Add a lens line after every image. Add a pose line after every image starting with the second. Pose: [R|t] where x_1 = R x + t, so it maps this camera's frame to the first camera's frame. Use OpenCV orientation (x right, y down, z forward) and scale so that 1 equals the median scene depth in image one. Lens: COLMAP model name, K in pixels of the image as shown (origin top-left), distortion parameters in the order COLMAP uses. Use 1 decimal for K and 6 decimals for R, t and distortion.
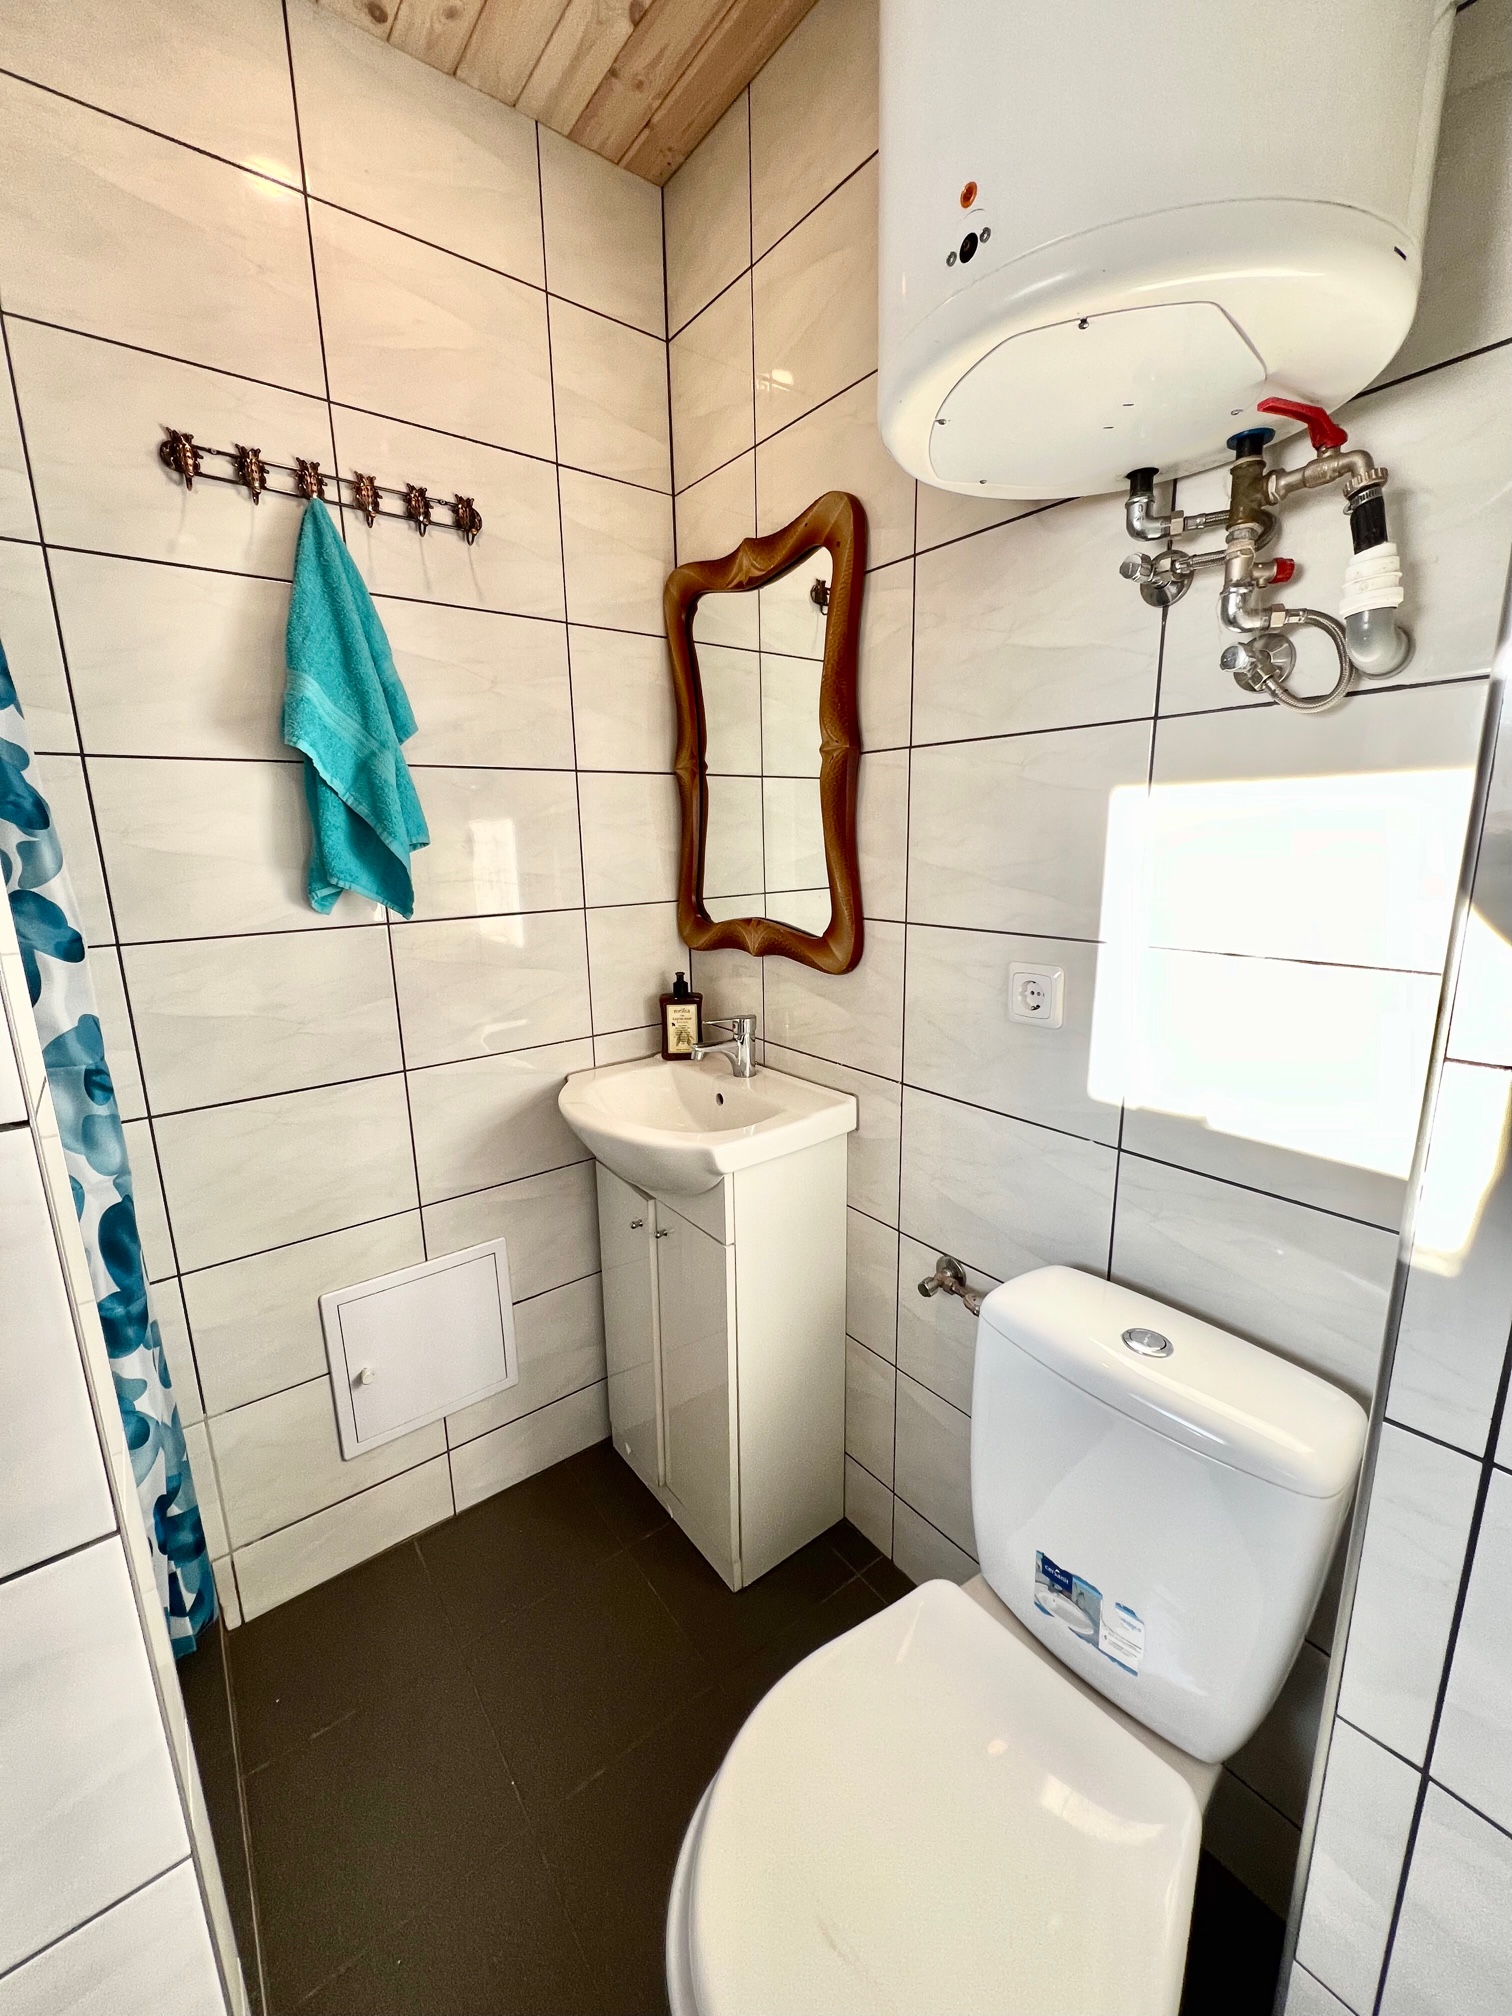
lens RADIAL K [[810.5, 0, 756.0], [0, 810.5, 1008.0], [0, 0, 1]] dist [-0.000081, -0.000243]
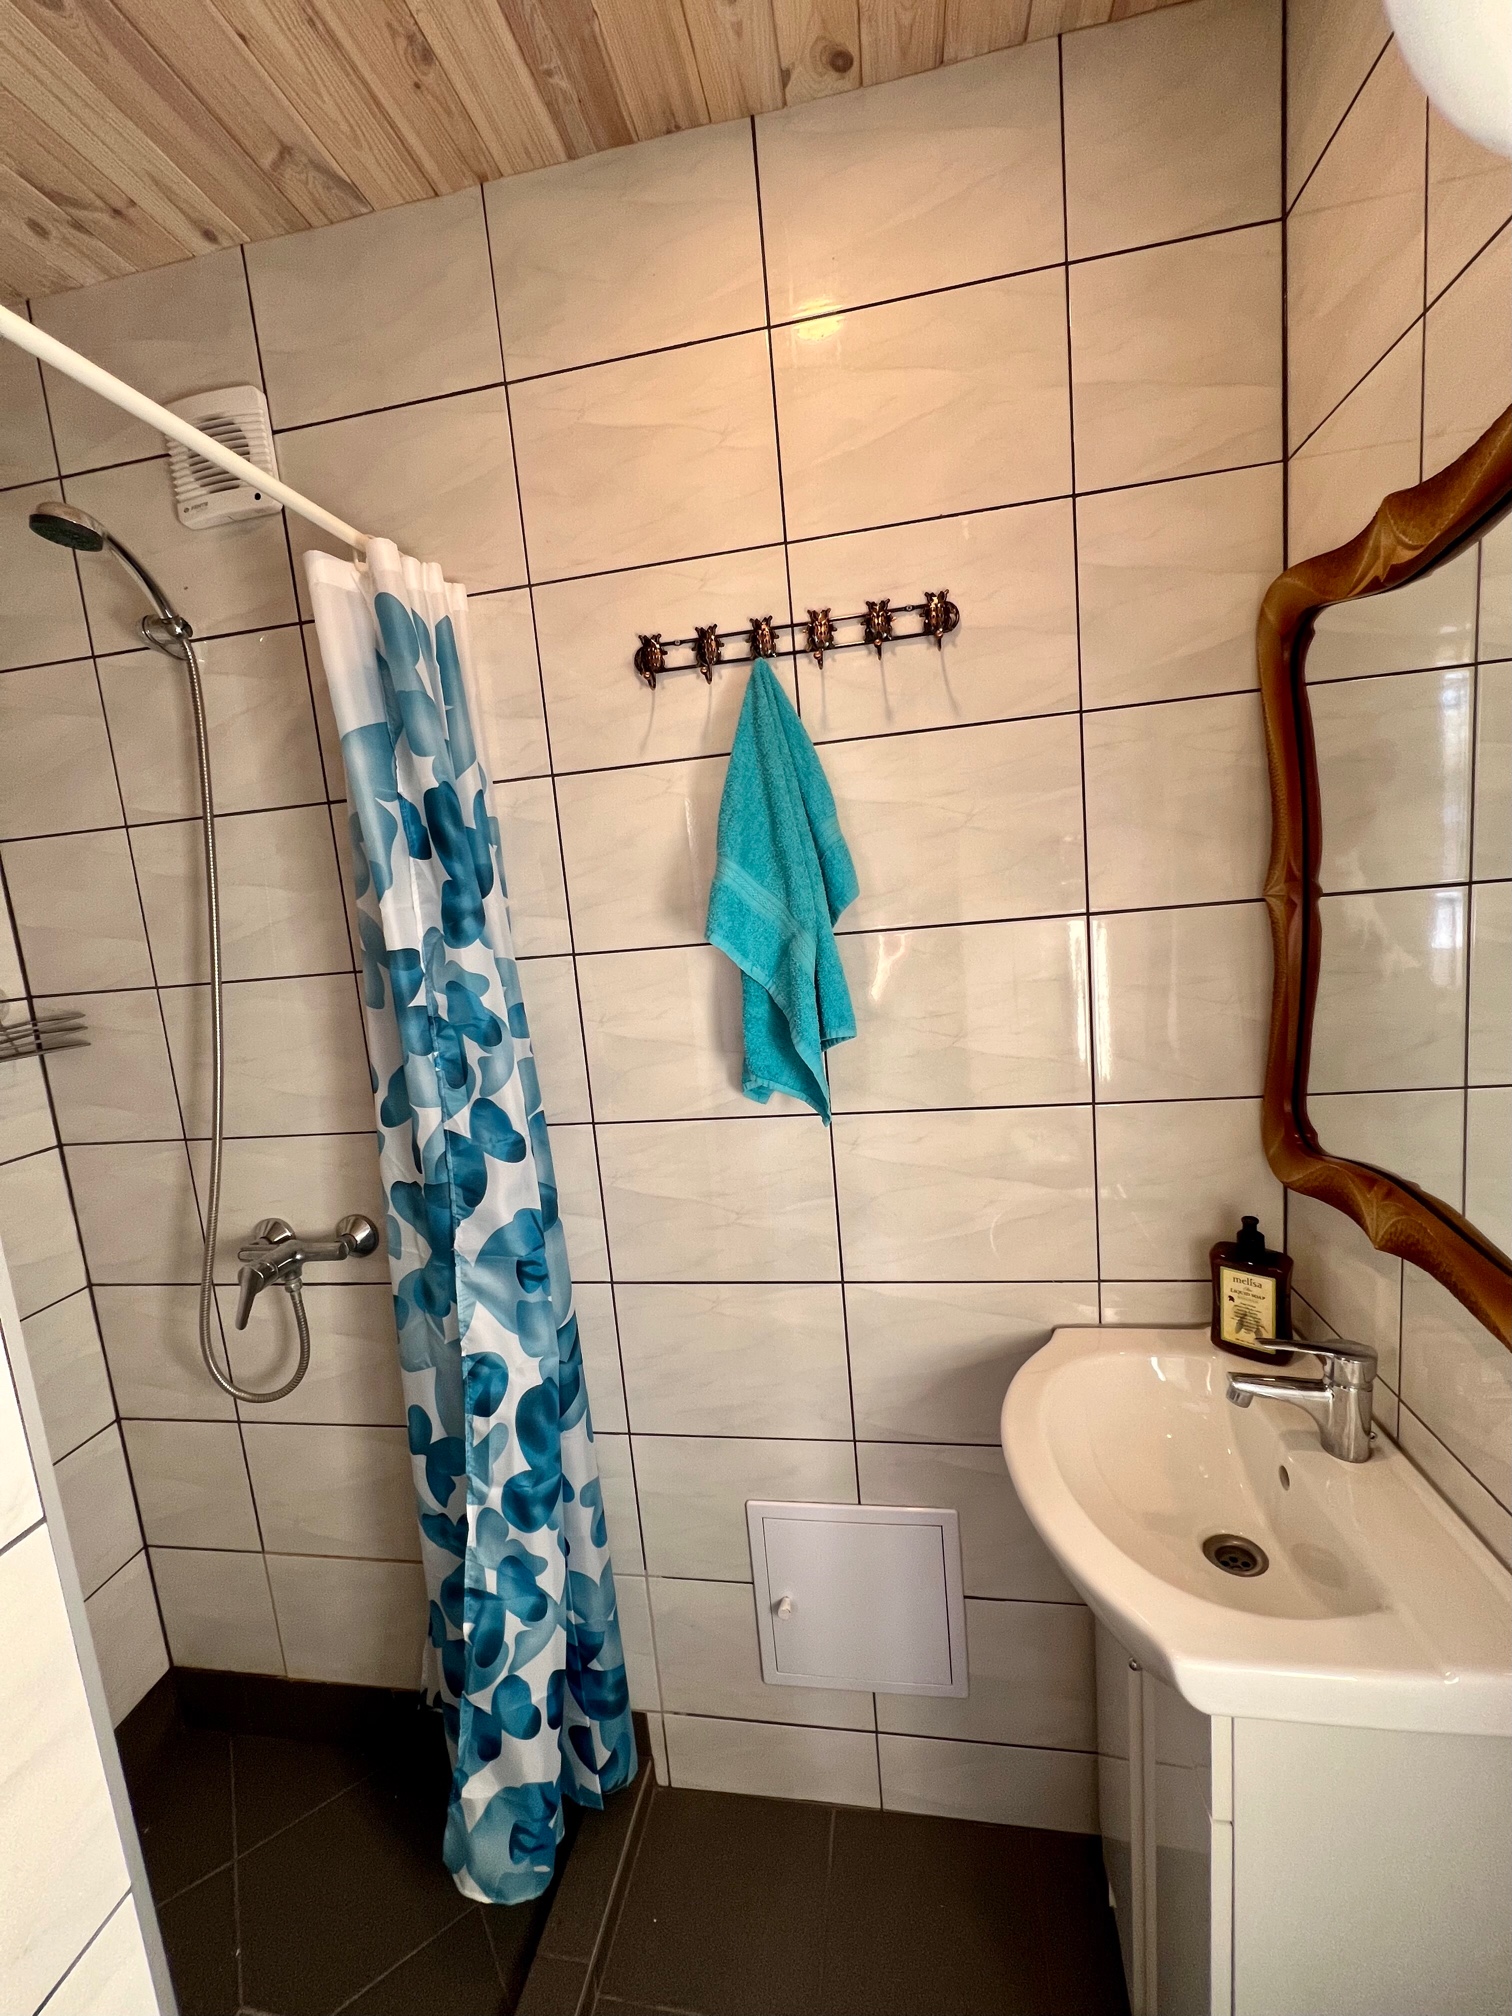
lens RADIAL K [[810.5, 0, 756.0], [0, 810.5, 1008.0], [0, 0, 1]] dist [-0.000081, -0.000243]
pose [[0.674956, 0.059160, -0.735483, 0.122564], [-0.082759, 0.996561, 0.004213, -0.220798], [0.733202, 0.058024, 0.677530, 0.368528]]
